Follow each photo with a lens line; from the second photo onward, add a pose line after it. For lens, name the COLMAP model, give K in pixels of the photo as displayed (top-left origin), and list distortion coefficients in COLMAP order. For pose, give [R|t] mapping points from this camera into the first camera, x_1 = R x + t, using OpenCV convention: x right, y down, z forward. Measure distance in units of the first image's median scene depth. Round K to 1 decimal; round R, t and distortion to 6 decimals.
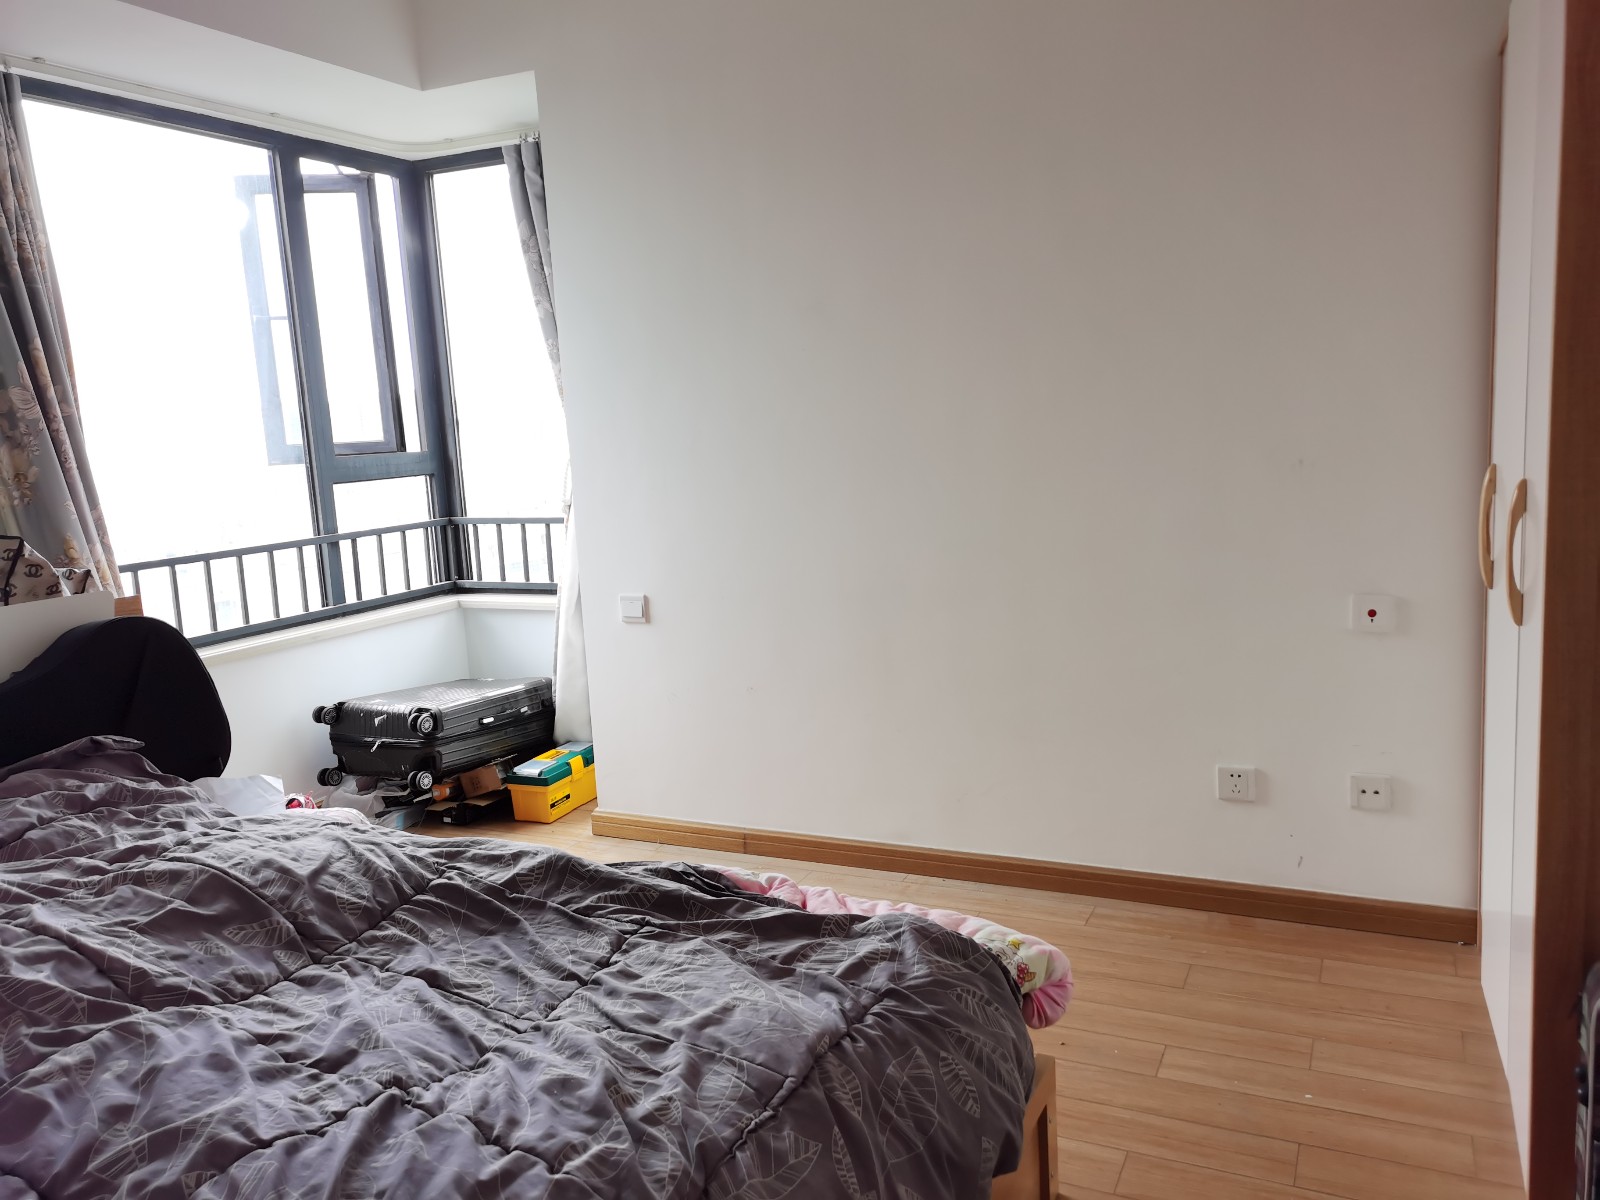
lens RADIAL K [[1222.6, 0, 800.0], [0, 1222.6, 592.3], [0, 0, 1]] dist [0.069784, -0.071155]
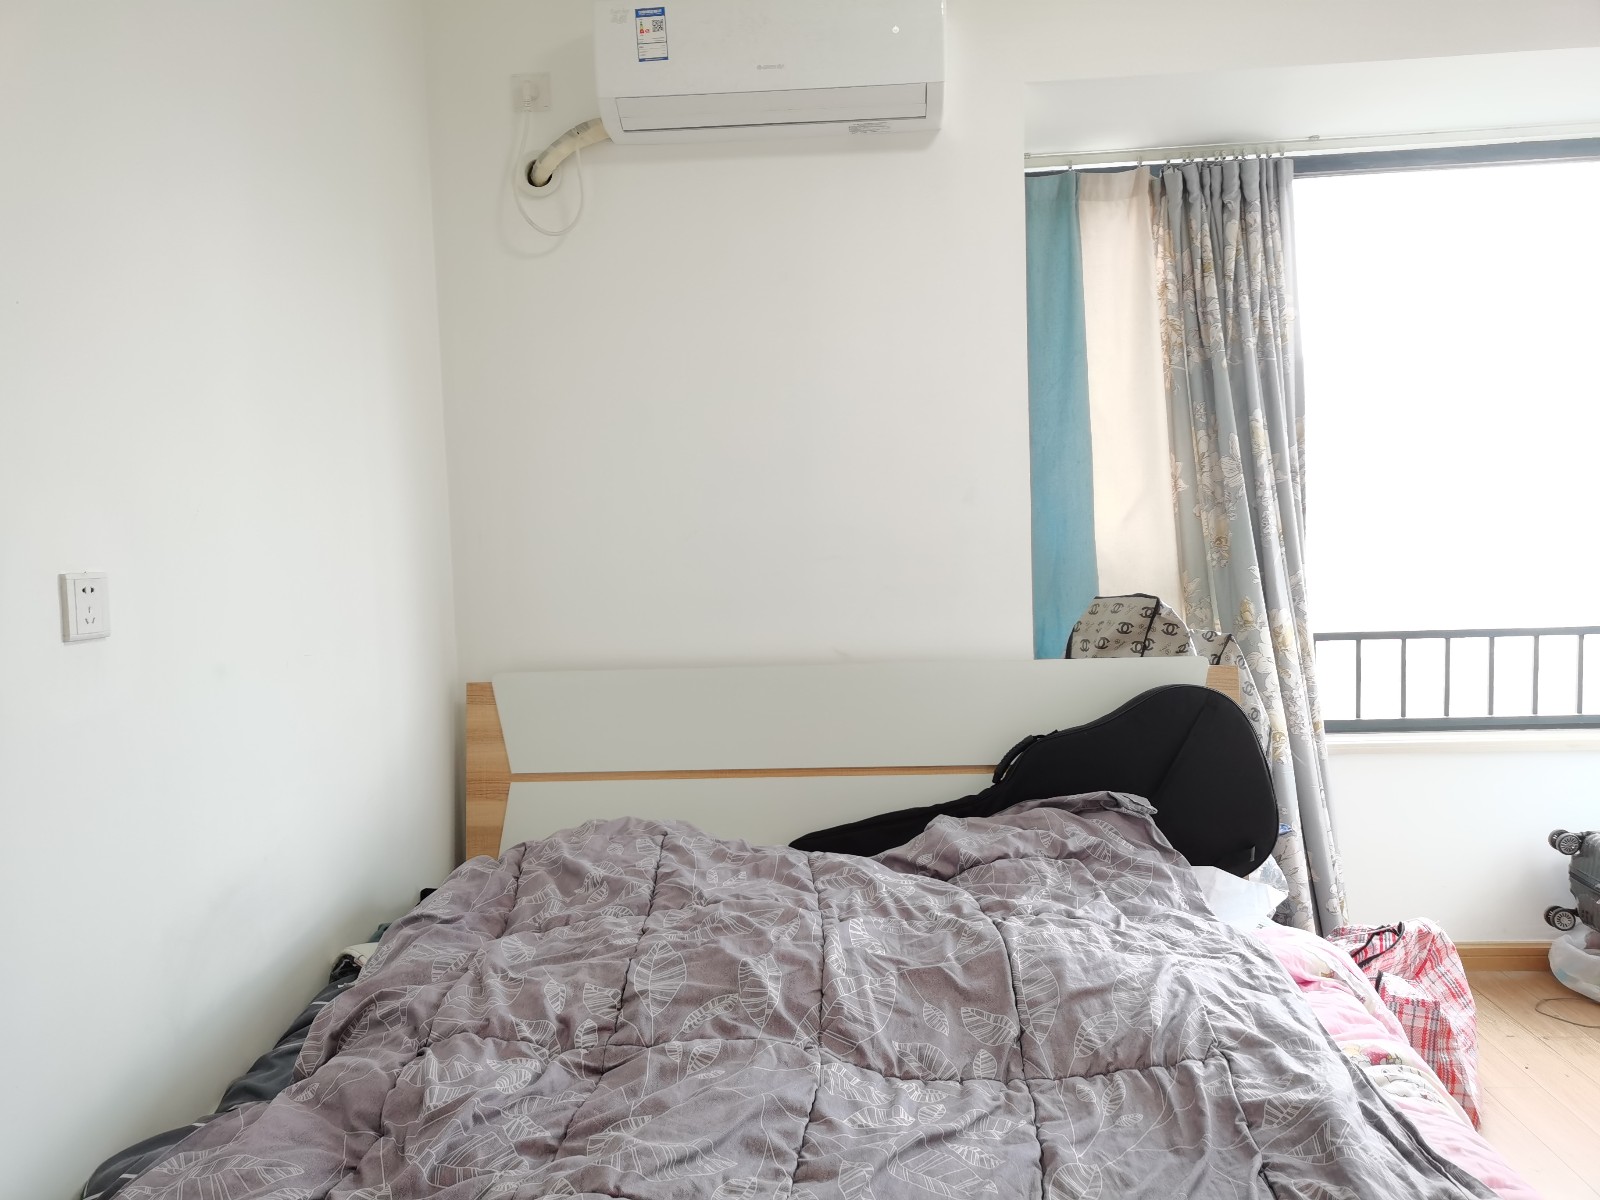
lens RADIAL K [[1222.6, 0, 800.0], [0, 1222.6, 592.3], [0, 0, 1]] dist [0.069784, -0.071155]
pose [[0.376815, 0.088045, -0.922094, 0.307192], [-0.120620, 0.991660, 0.045396, -0.074401], [0.918401, 0.094117, 0.384293, 0.370615]]
